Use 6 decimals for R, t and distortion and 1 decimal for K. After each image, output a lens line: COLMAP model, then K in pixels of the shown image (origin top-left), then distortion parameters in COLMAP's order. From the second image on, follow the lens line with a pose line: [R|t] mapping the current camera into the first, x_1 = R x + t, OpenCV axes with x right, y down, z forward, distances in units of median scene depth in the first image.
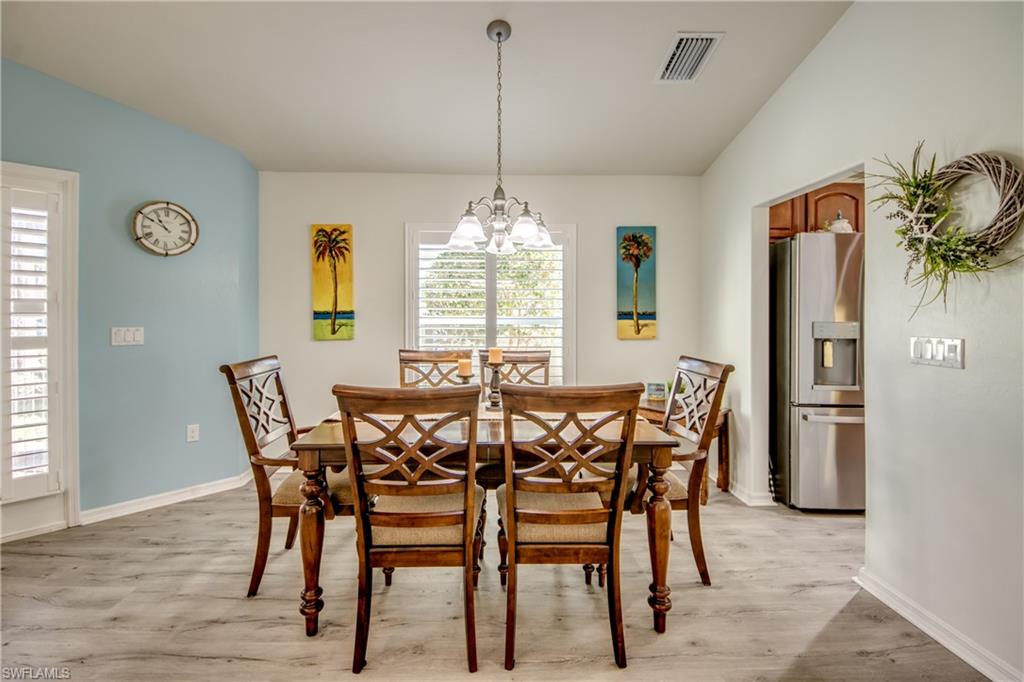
lens RADIAL K [[430.7, 0, 485.2], [0, 430.7, 323.8], [0, 0, 1]] dist [0.023729, -0.000141]
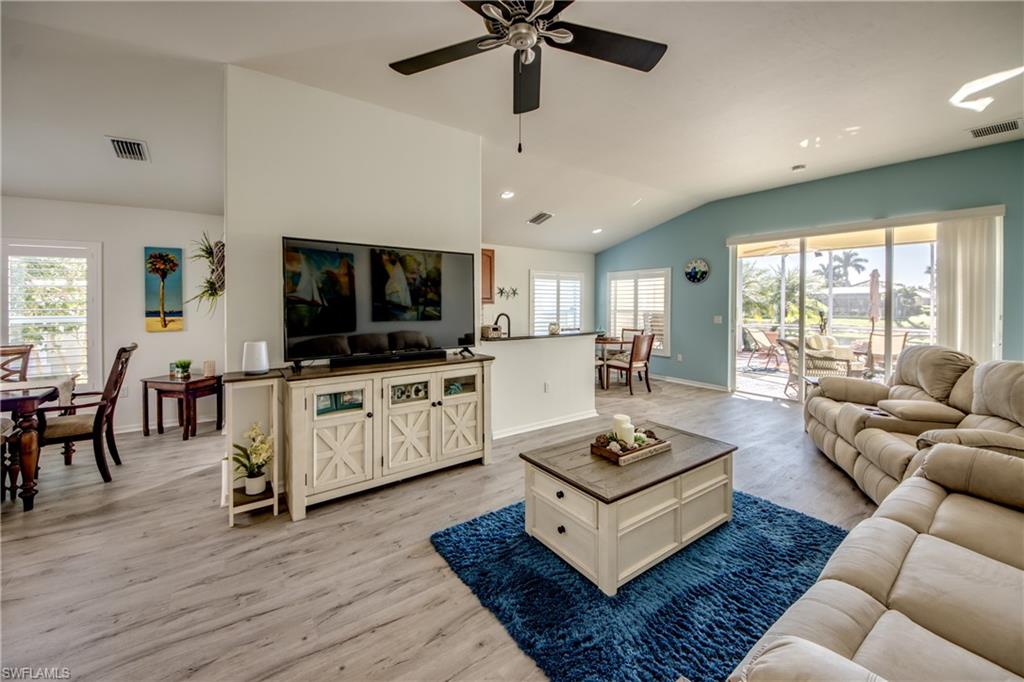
lens RADIAL K [[396.4, 0, 516.6], [0, 396.4, 307.3], [0, 0, 1]] dist [0.027627, -0.017406]
pose [[0.823435, -0.009053, 0.567338, 0.662481], [0.014695, 0.999878, -0.005372, -0.019914], [-0.567220, 0.012761, 0.823467, -0.789836]]
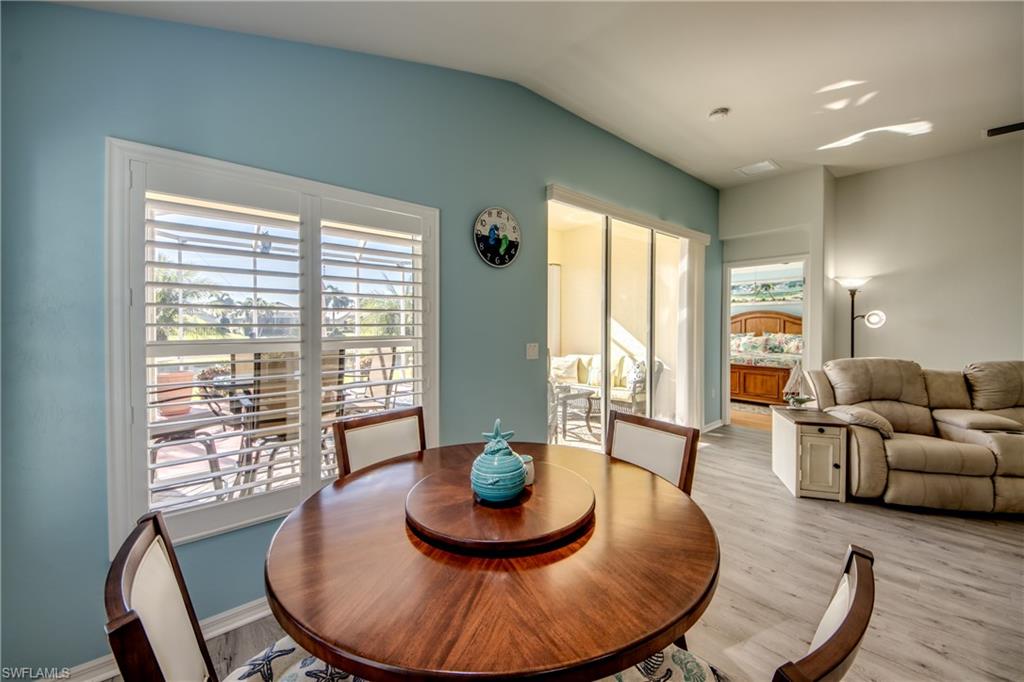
lens RADIAL K [[392.1, 0, 506.8], [0, 392.1, 328.0], [0, 0, 1]] dist [0.018911, -0.017002]
pose [[-0.622002, -0.013555, 0.782898, 2.137771], [0.014858, 0.999466, 0.029108, -0.037440], [-0.782874, 0.029738, -0.621469, 1.156484]]
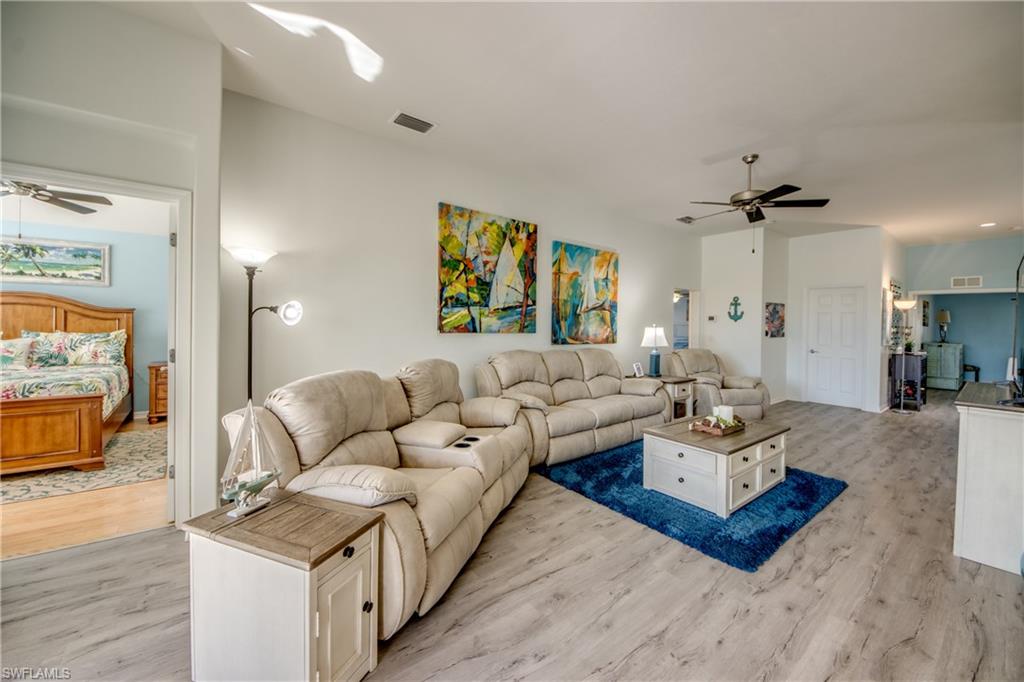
lens RADIAL K [[386.5, 0, 509.9], [0, 386.5, 328.2], [0, 0, 1]] dist [0.023957, -0.014987]
pose [[-0.803630, -0.011967, -0.595009, 2.568016], [-0.034124, 0.999080, 0.025994, -0.013320], [0.594150, 0.041194, -0.803298, 0.336625]]
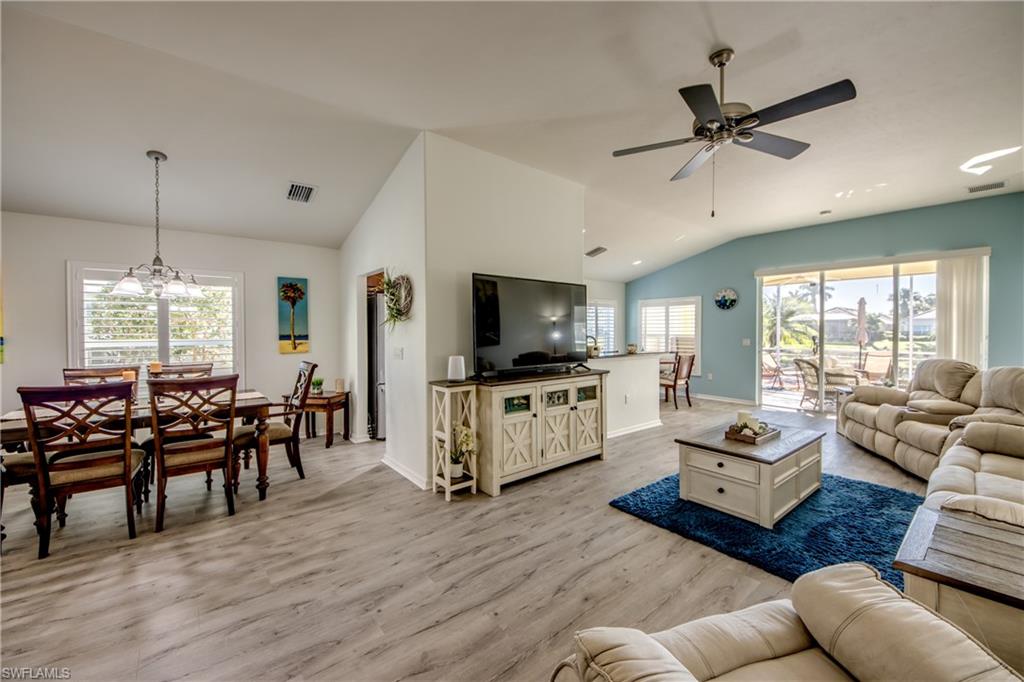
lens RADIAL K [[404.0, 0, 519.5], [0, 404.0, 335.2], [0, 0, 1]] dist [0.025402, -0.018869]
pose [[0.784283, -0.012826, 0.620270, 0.108373], [0.018700, 0.999821, -0.002971, -0.008810], [-0.620121, 0.013930, 0.784383, -0.719615]]
